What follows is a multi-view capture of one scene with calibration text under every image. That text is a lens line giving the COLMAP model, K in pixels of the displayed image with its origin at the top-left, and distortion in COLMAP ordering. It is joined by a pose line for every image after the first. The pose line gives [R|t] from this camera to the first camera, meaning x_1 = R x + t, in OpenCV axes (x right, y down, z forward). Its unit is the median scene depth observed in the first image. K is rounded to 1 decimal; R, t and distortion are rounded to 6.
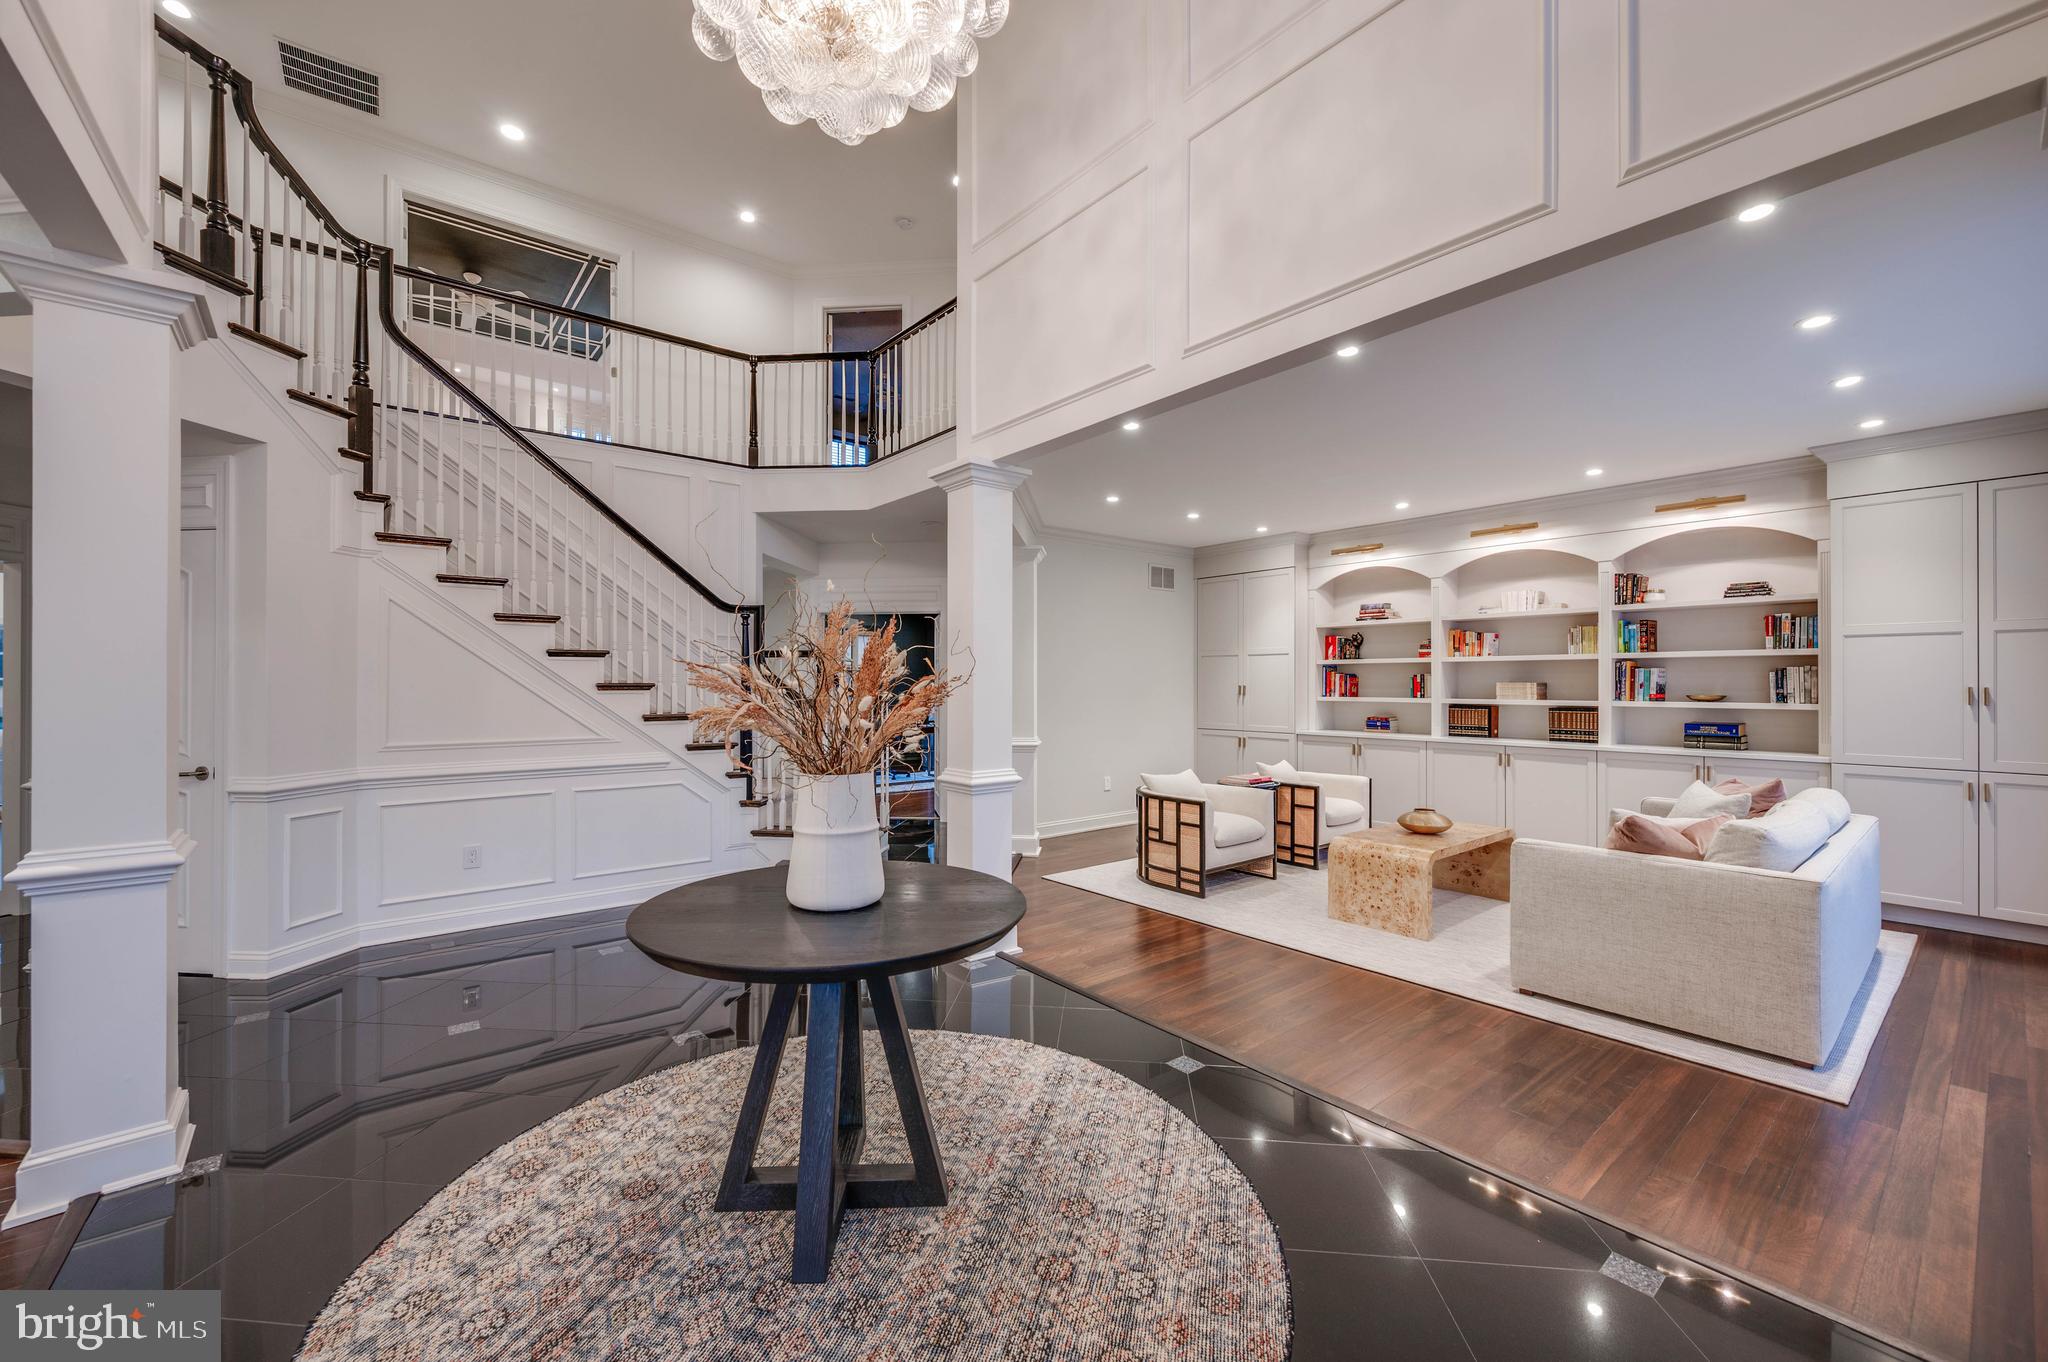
lens RADIAL K [[812.5, 0, 1032.8], [0, 812.5, 677.3], [0, 0, 1]] dist [0.002154, -0.000650]
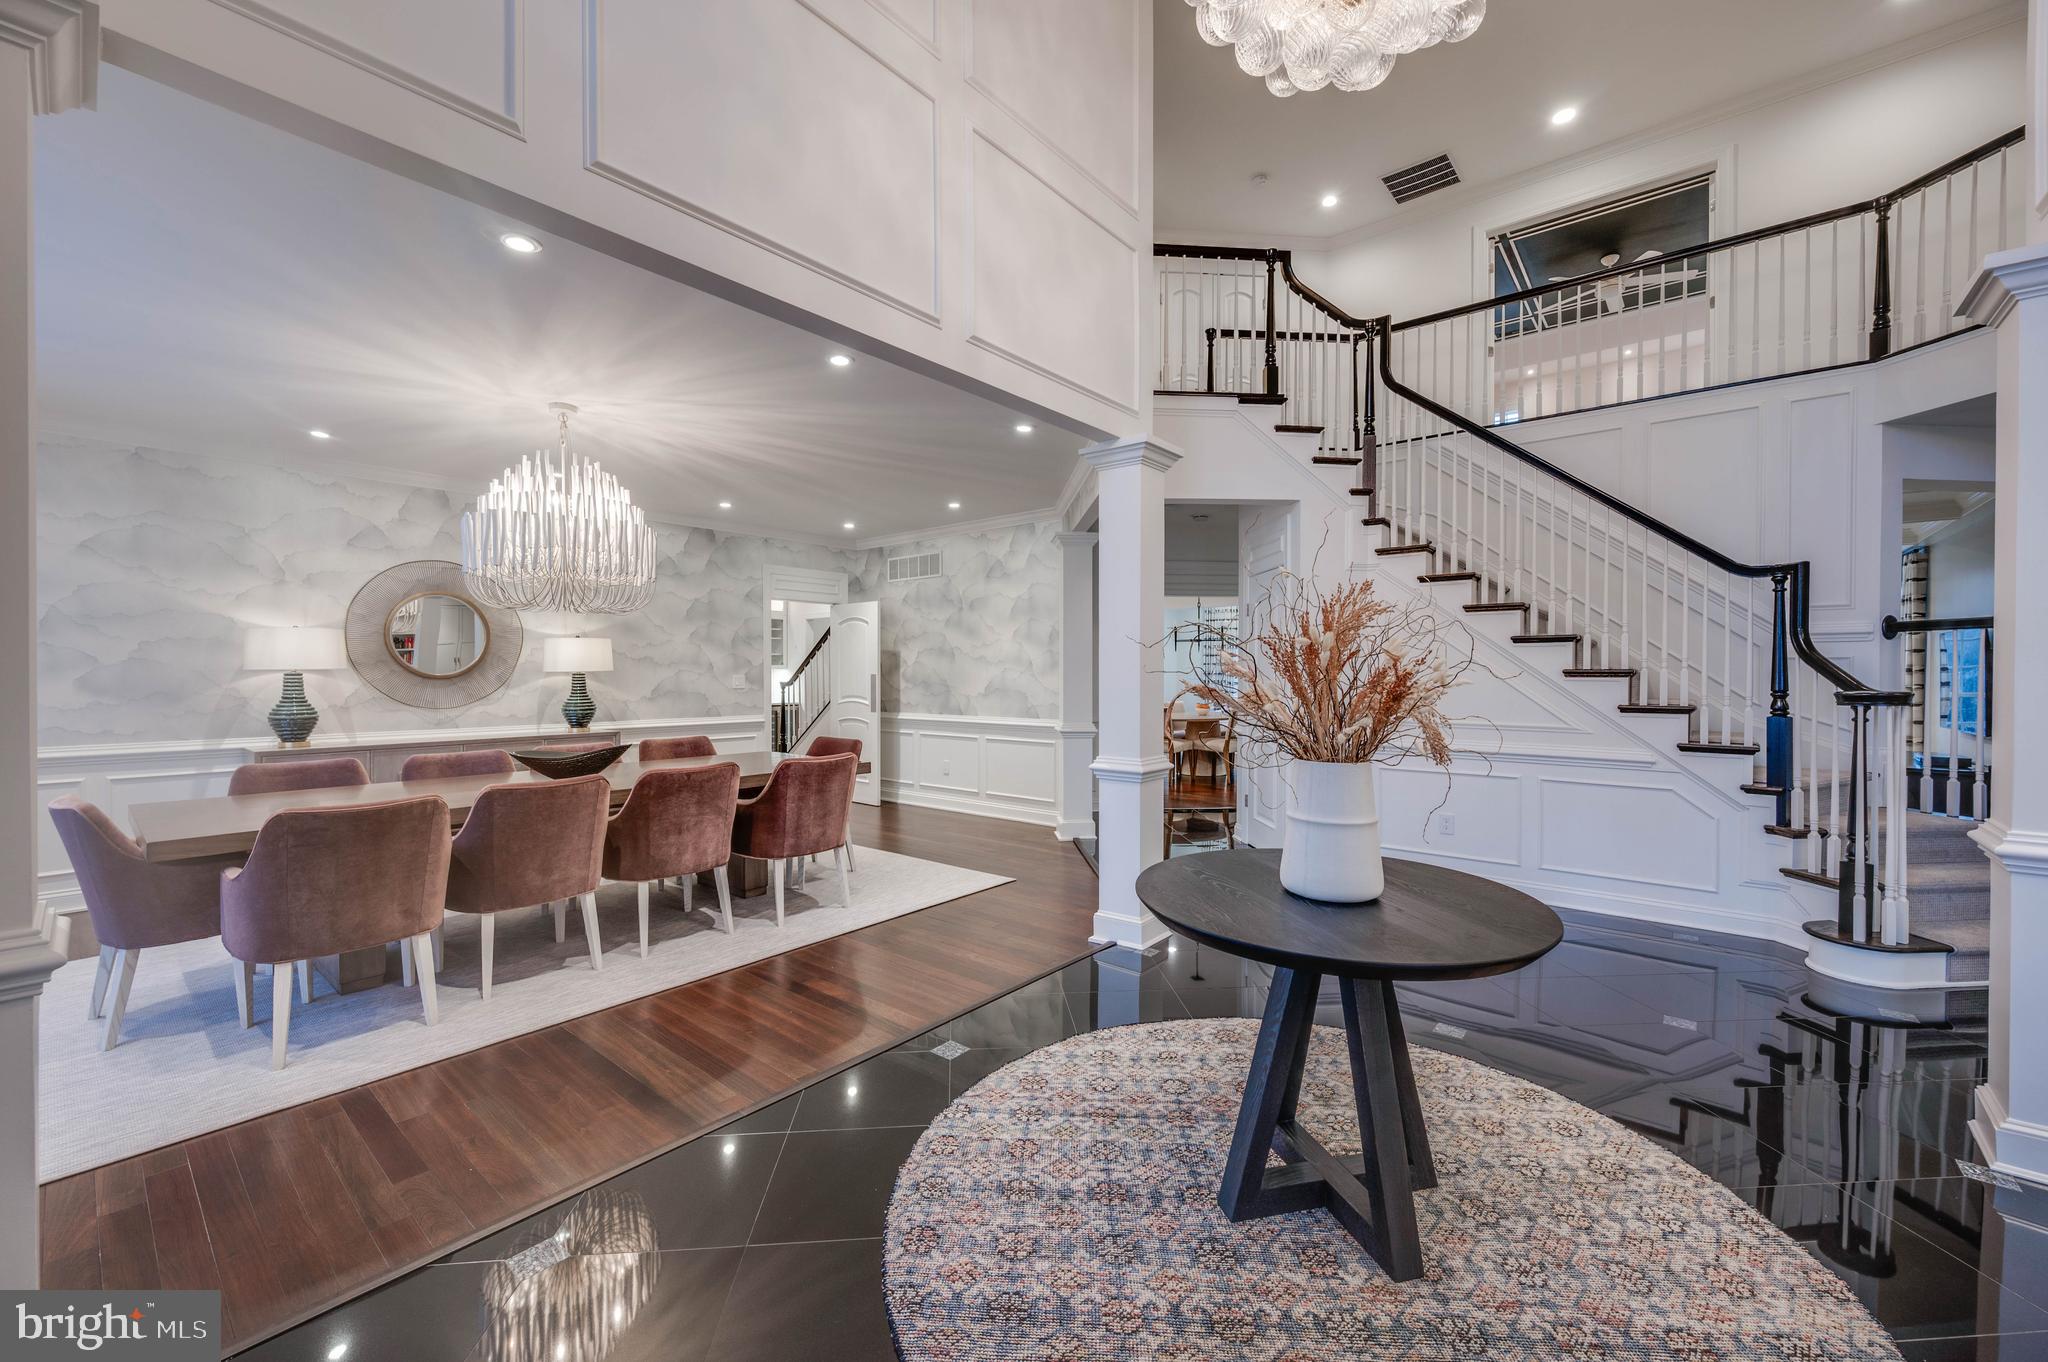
lens RADIAL K [[812.5, 0, 1022.4], [0, 812.5, 679.5], [0, 0, 1]] dist [0.002154, -0.000650]
pose [[0.181775, 0.010424, -0.983285, 0.268870], [0.006719, 0.999907, 0.011842, 0.003231], [0.983317, -0.008759, 0.181688, 0.193167]]
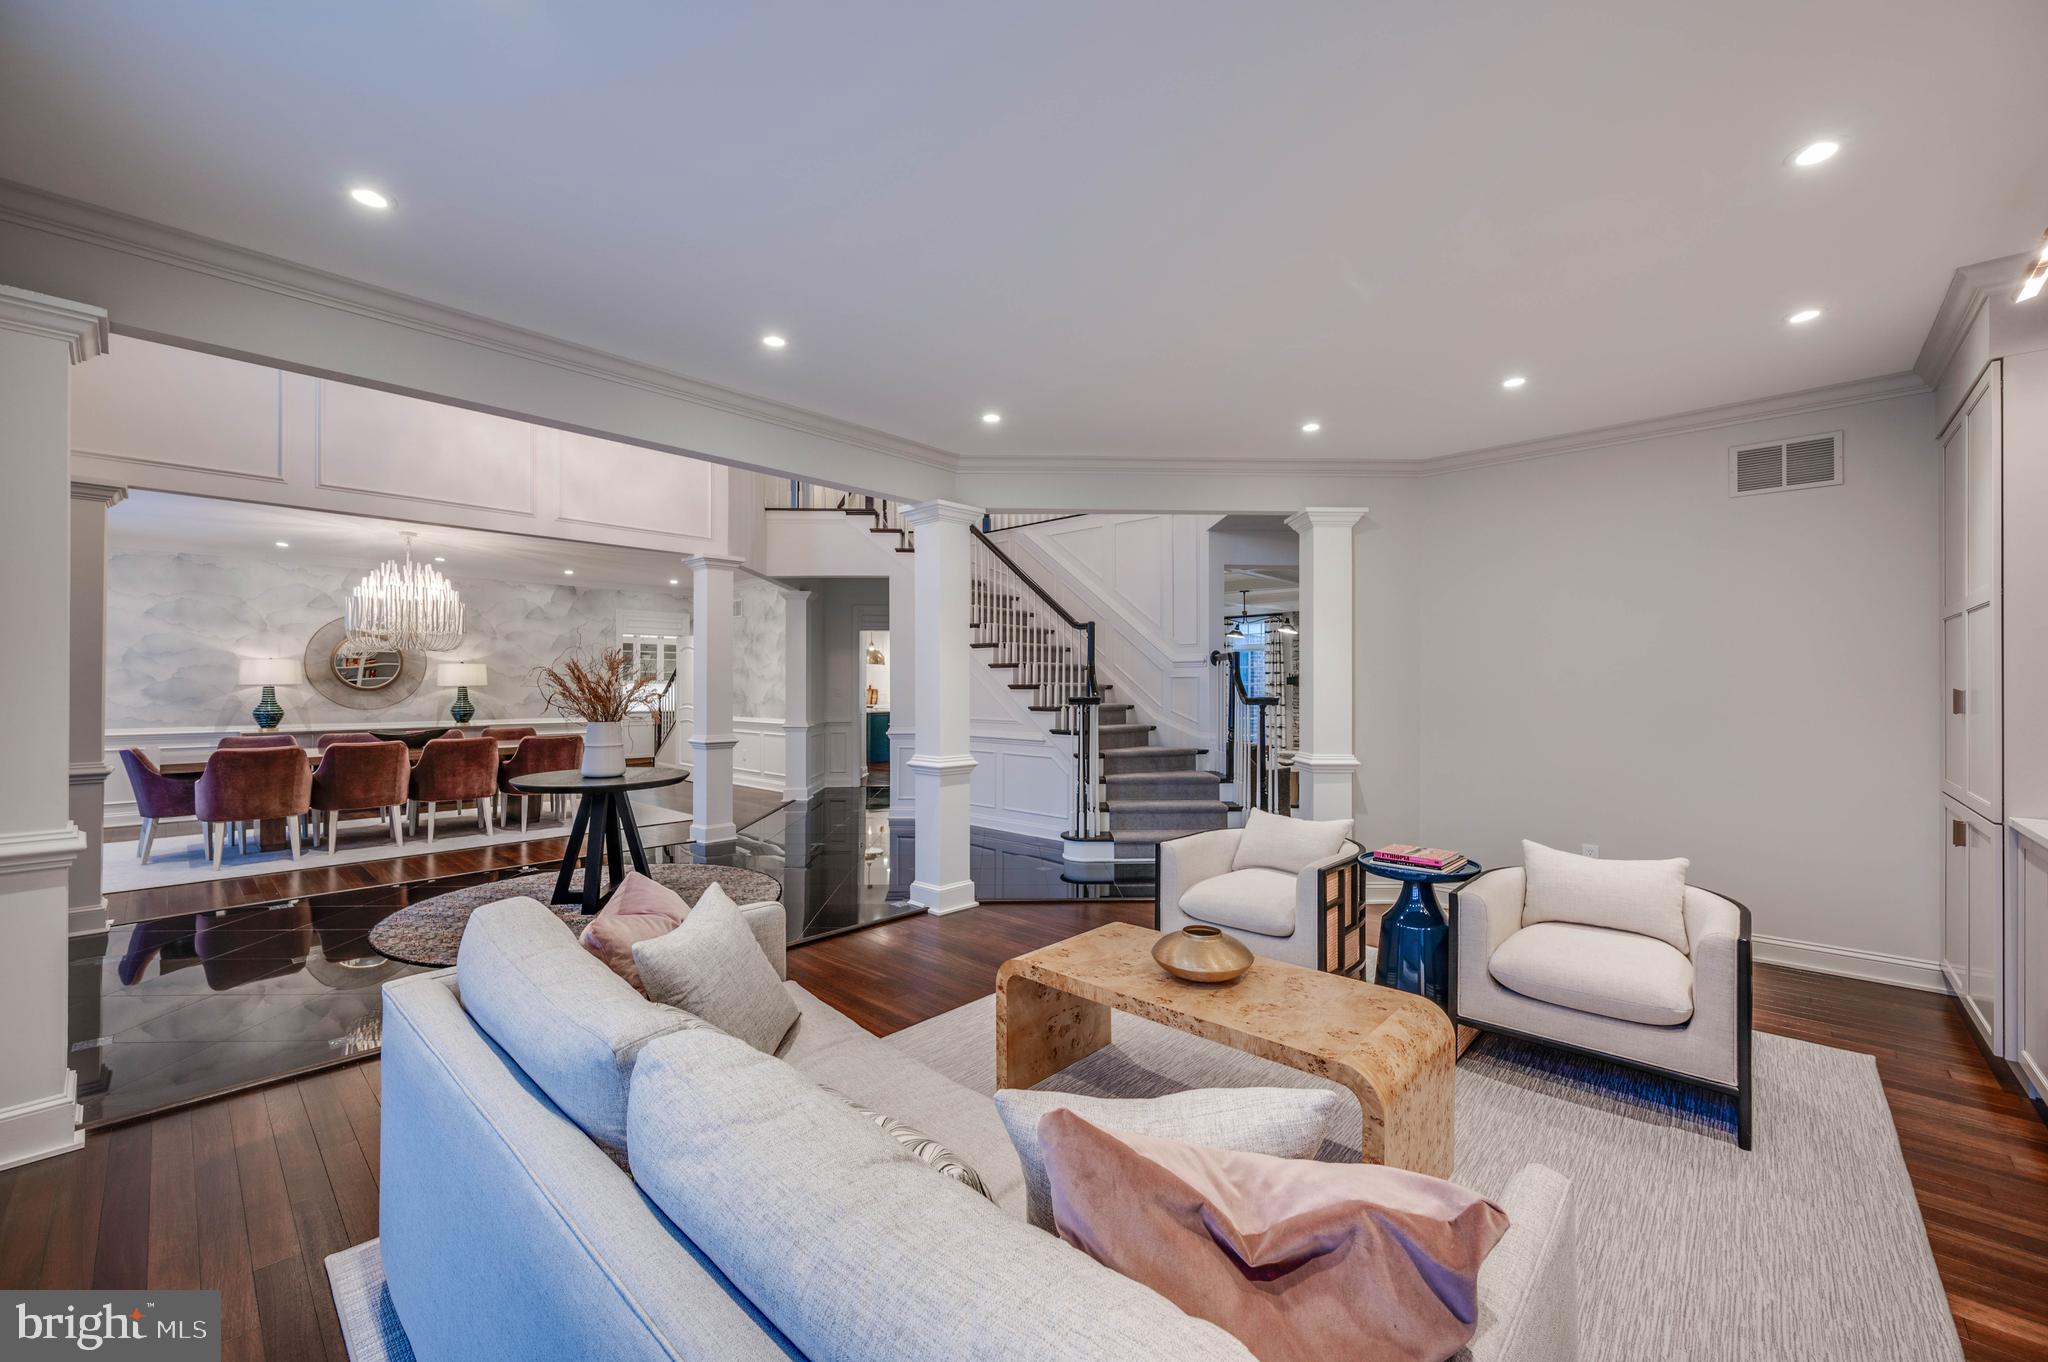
lens RADIAL K [[812.5, 0, 1025.6], [0, 812.5, 678.9], [0, 0, 1]] dist [0.002154, -0.000650]
pose [[0.128578, -0.008447, -0.991663, 0.936820], [0.006601, 0.999949, -0.007662, 0.008463], [0.991677, -0.005560, 0.128627, 0.787830]]
